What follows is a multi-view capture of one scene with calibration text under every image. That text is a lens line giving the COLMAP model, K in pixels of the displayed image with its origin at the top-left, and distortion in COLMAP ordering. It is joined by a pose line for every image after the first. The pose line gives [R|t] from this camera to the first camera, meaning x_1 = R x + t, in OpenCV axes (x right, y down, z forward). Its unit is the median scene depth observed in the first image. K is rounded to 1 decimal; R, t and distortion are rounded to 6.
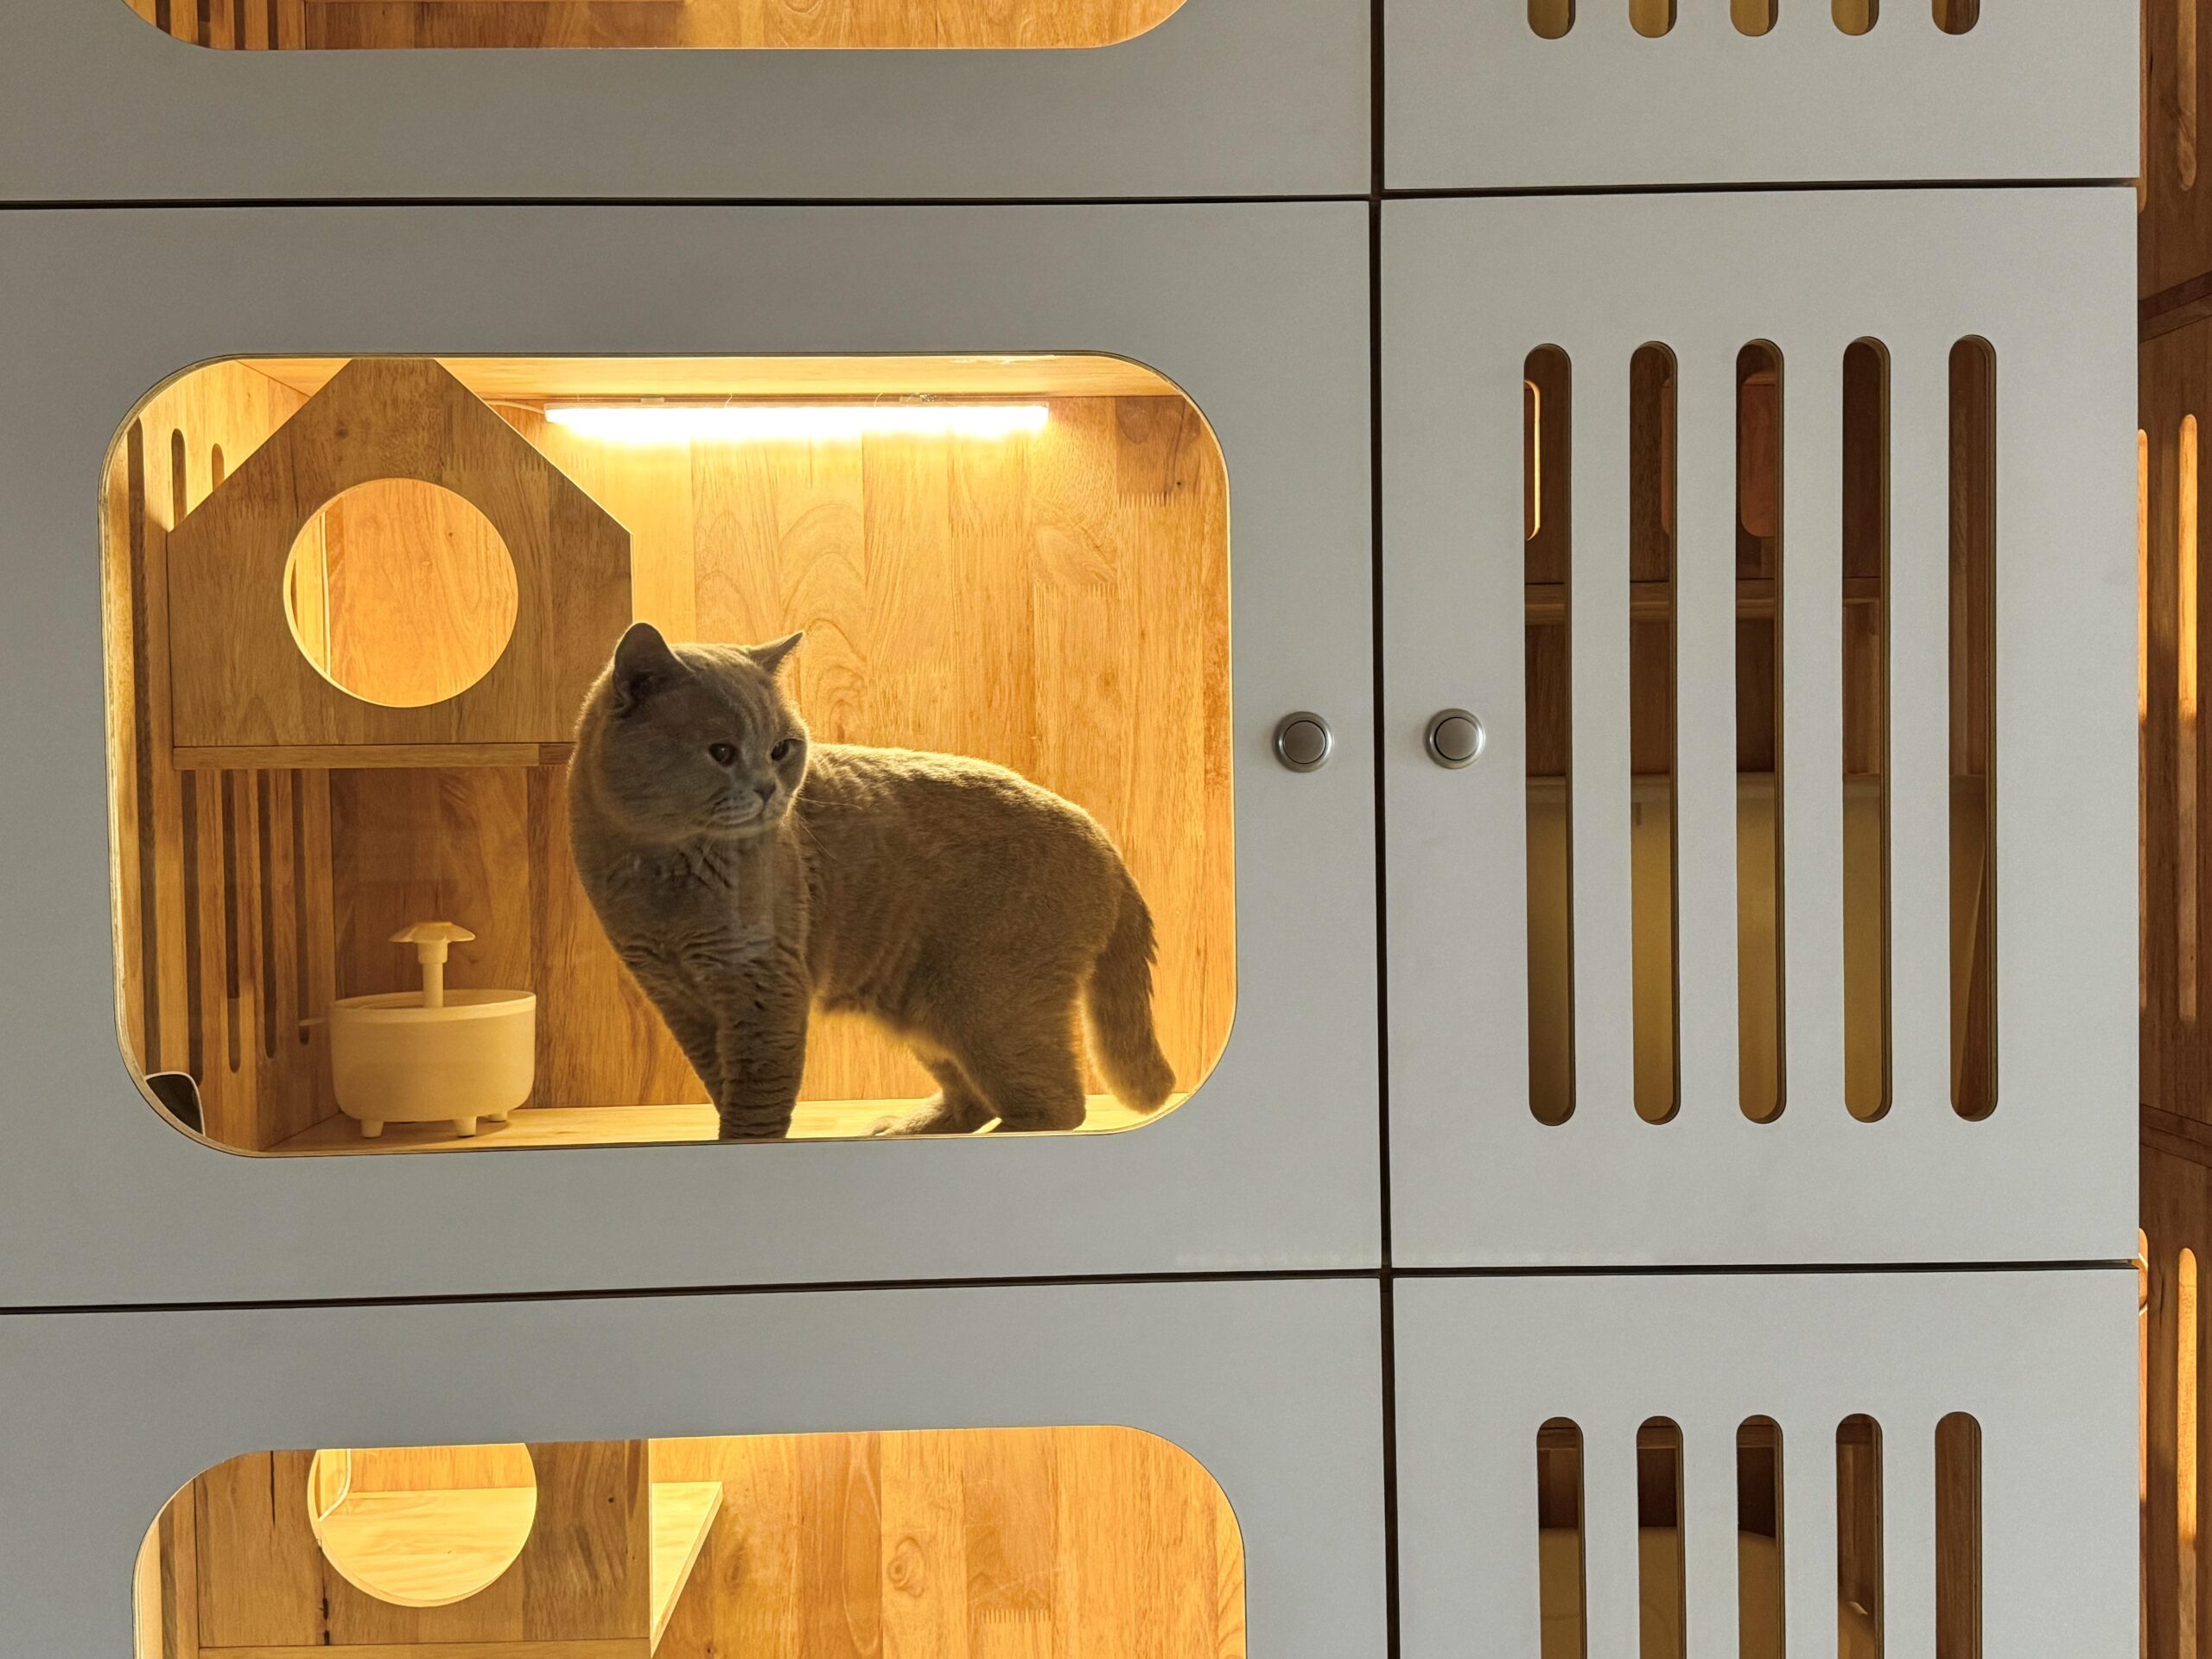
lens RADIAL K [[2332.5, 0, 1115.9], [0, 2332.5, 833.0], [0, 0, 1]] dist [0.112204, -0.013716]
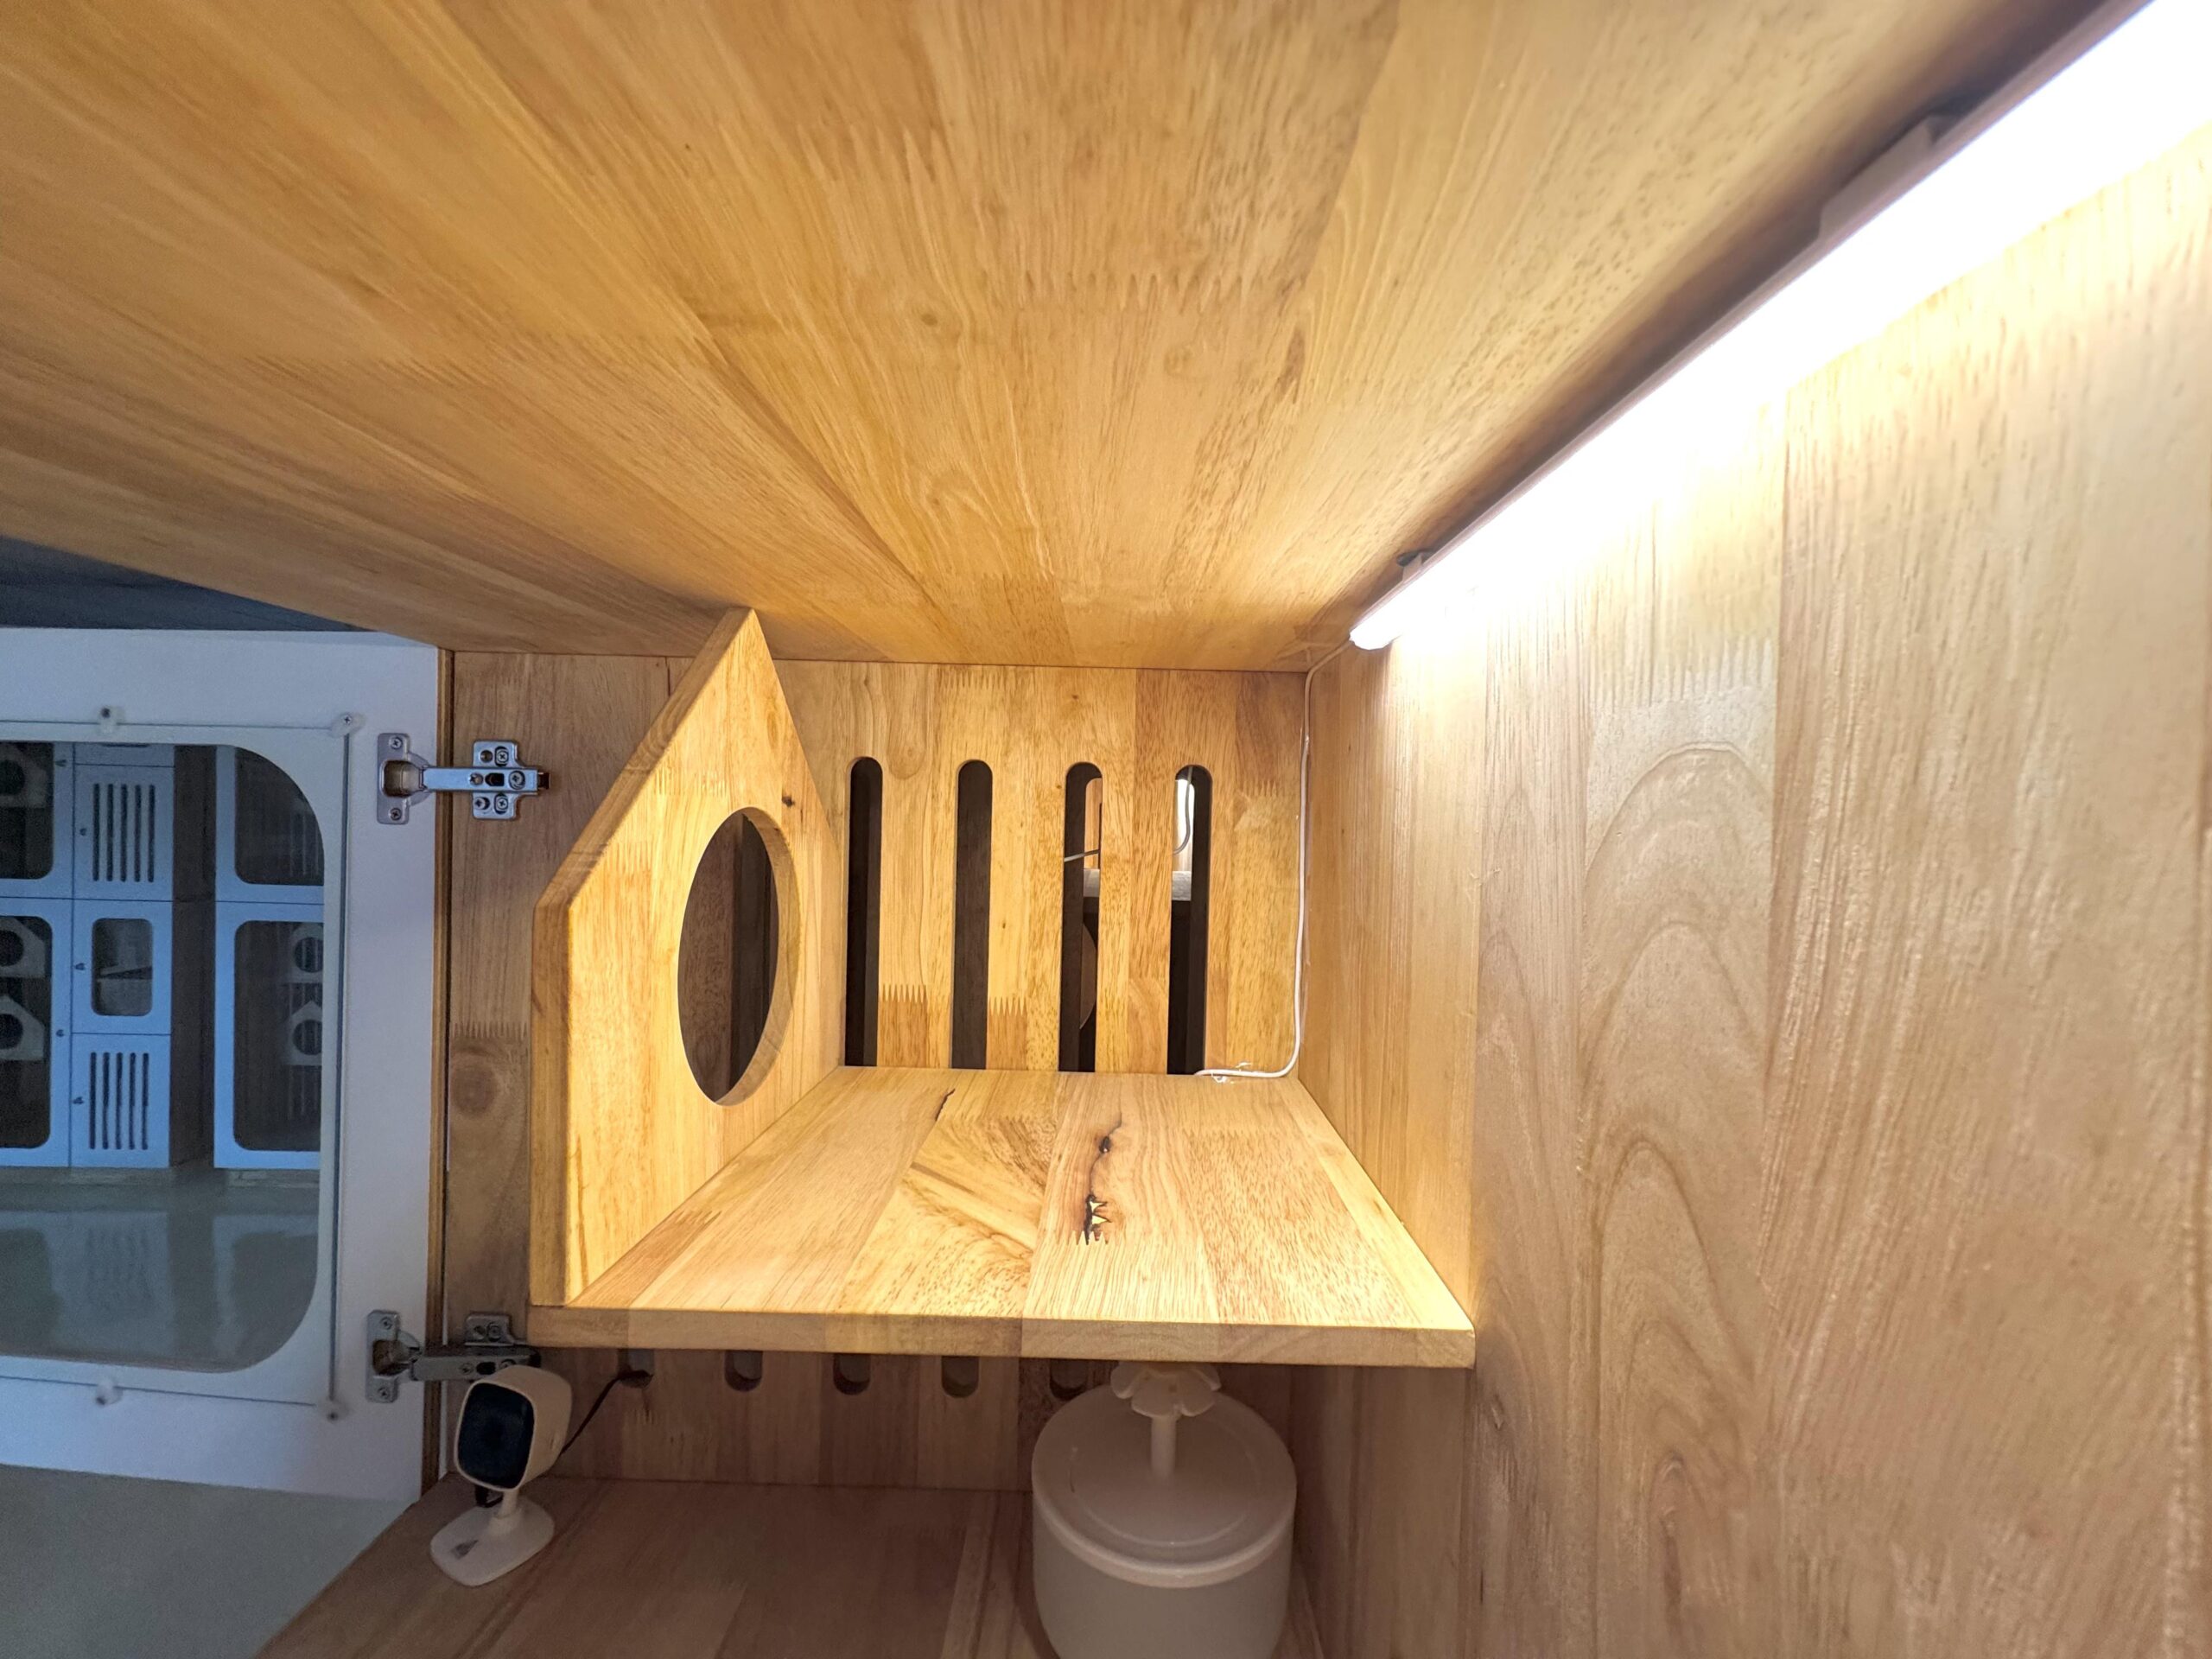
lens RADIAL K [[879.7, 0, 1109.9], [0, 879.7, 832.2], [0, 0, 1]] dist [-0.001459, -0.000079]
pose [[-0.027838, 0.029695, -0.999171, -0.014311], [-0.053949, 0.998057, 0.031165, -0.130749], [0.998156, 0.054772, -0.026182, 0.936279]]
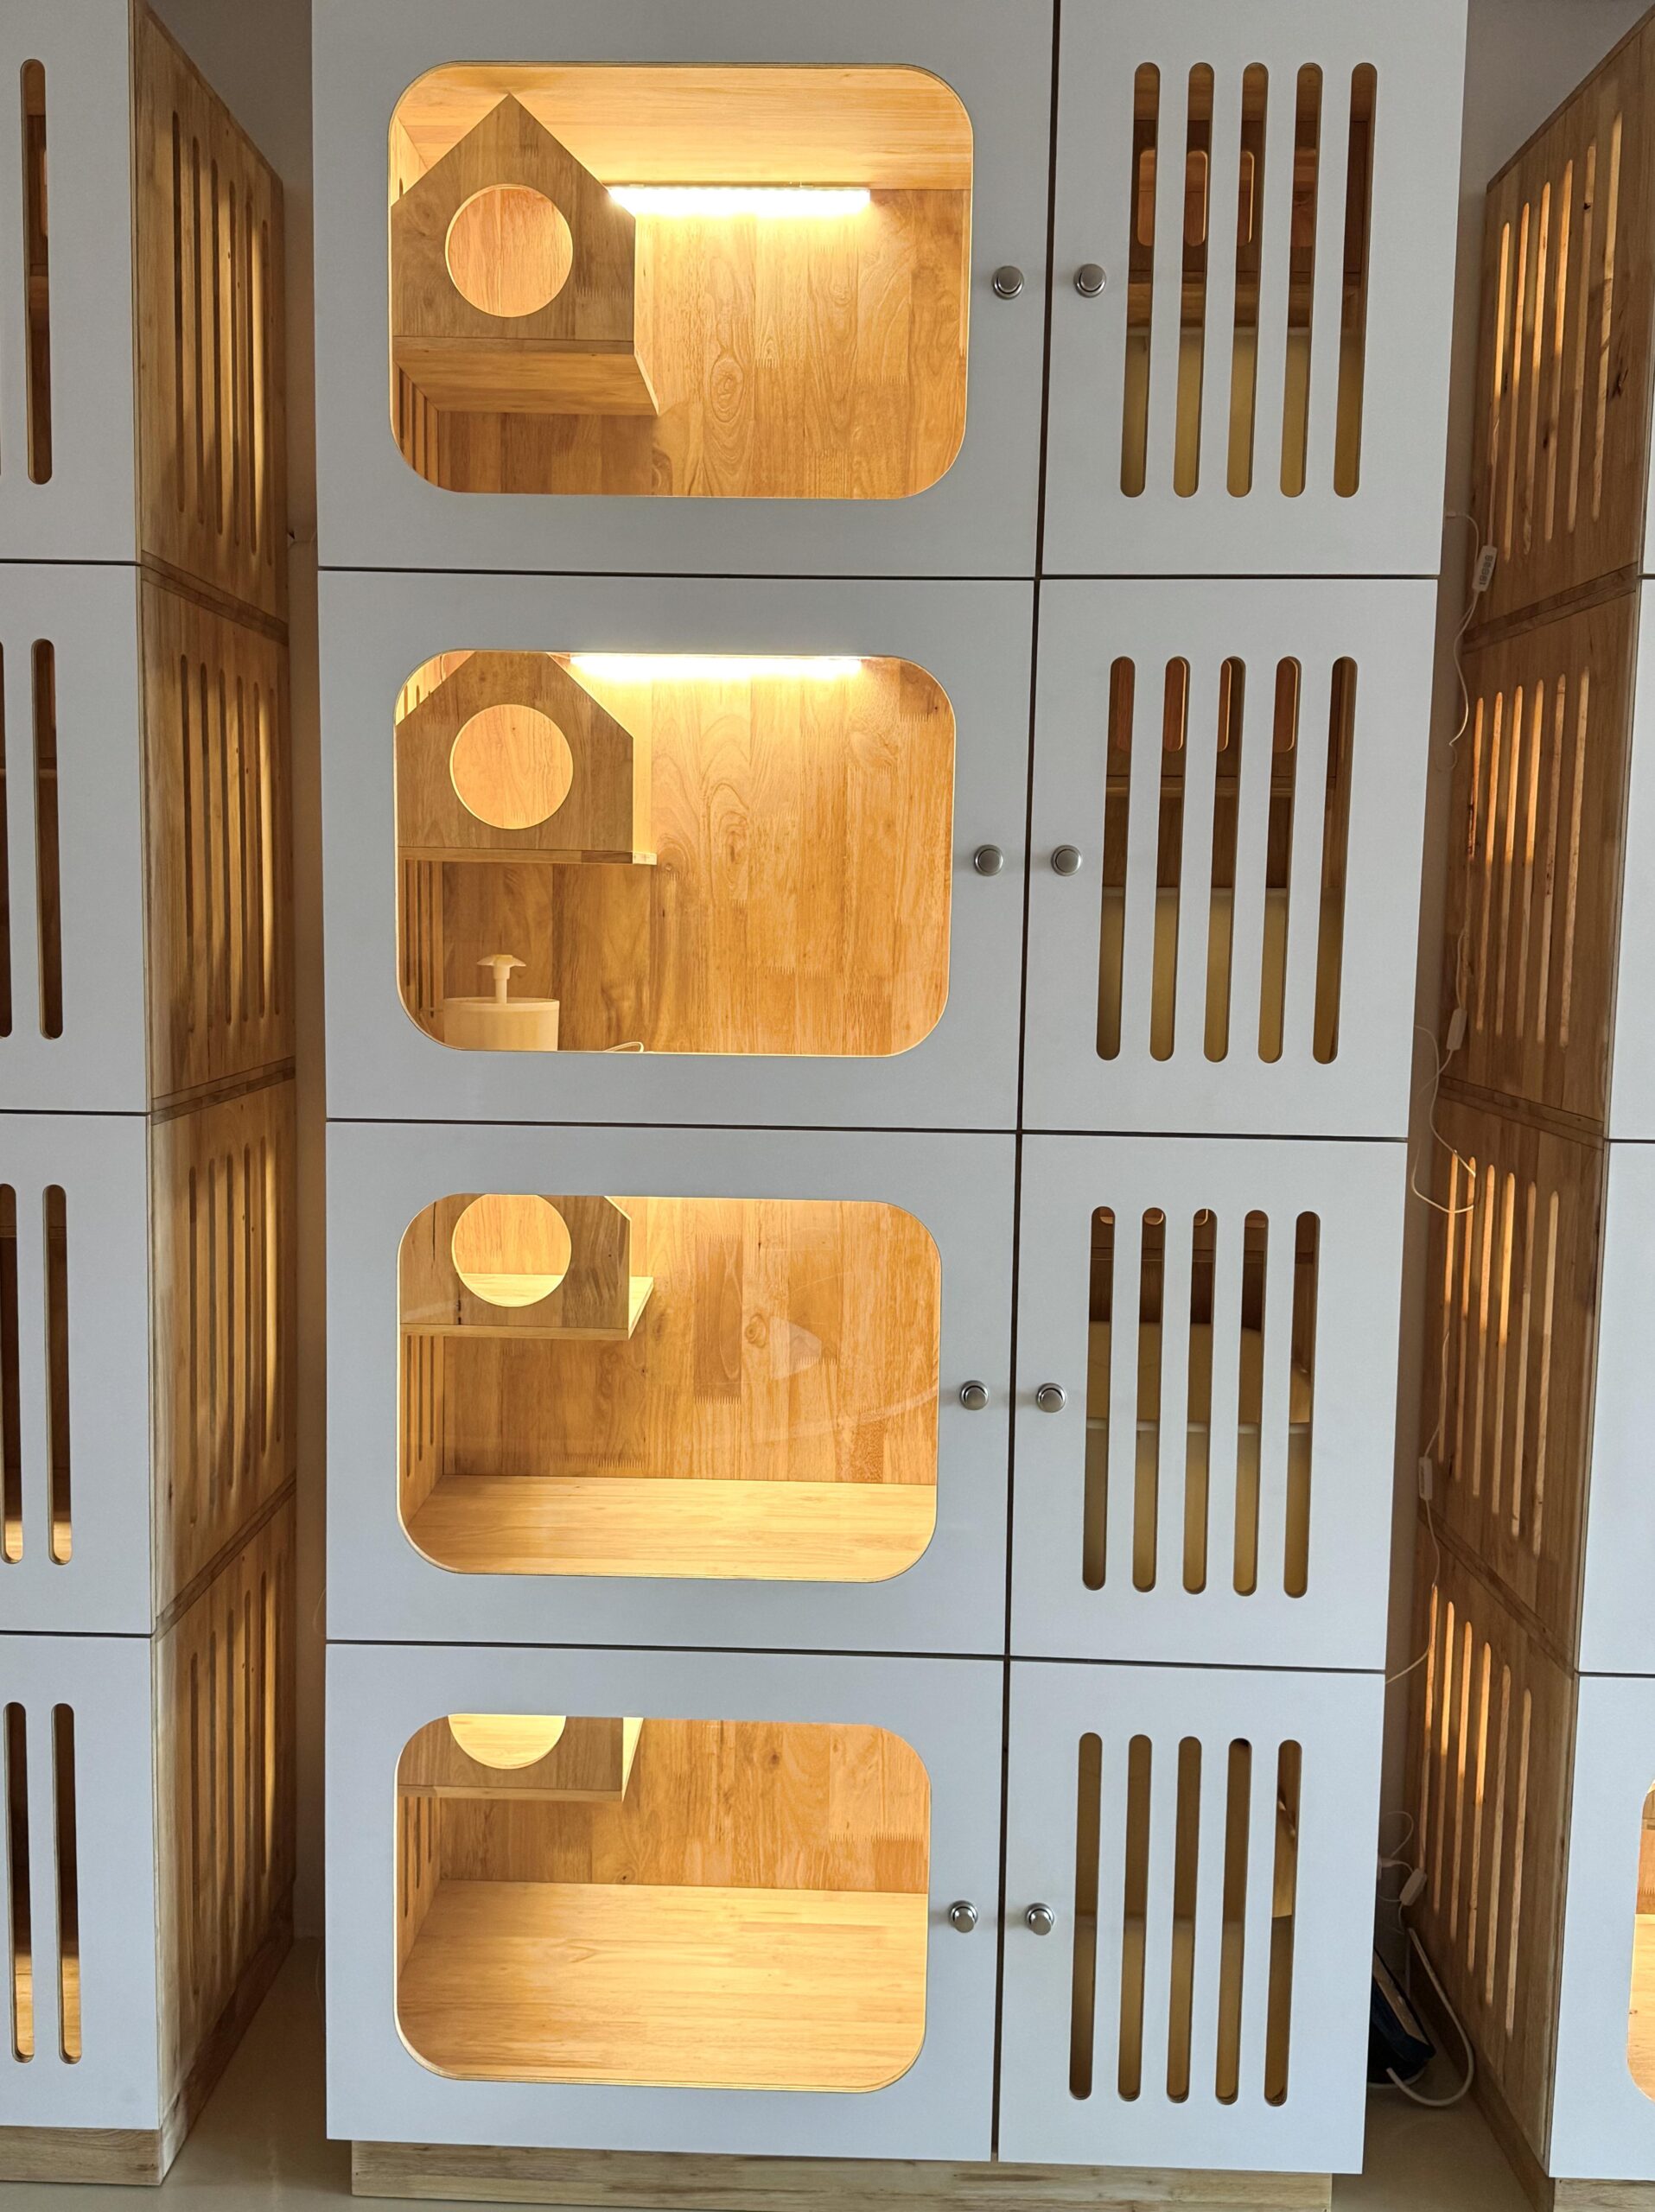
lens RADIAL K [[1988.0, 0, 772.2], [0, 1988.0, 1099.9], [0, 0, 1]] dist [0.102418, -0.006338]
pose [[0.997688, 0.037414, -0.056741, 0.001296], [-0.033099, 0.996621, 0.075178, 0.028646], [0.059362, -0.073127, 0.995554, -0.472330]]
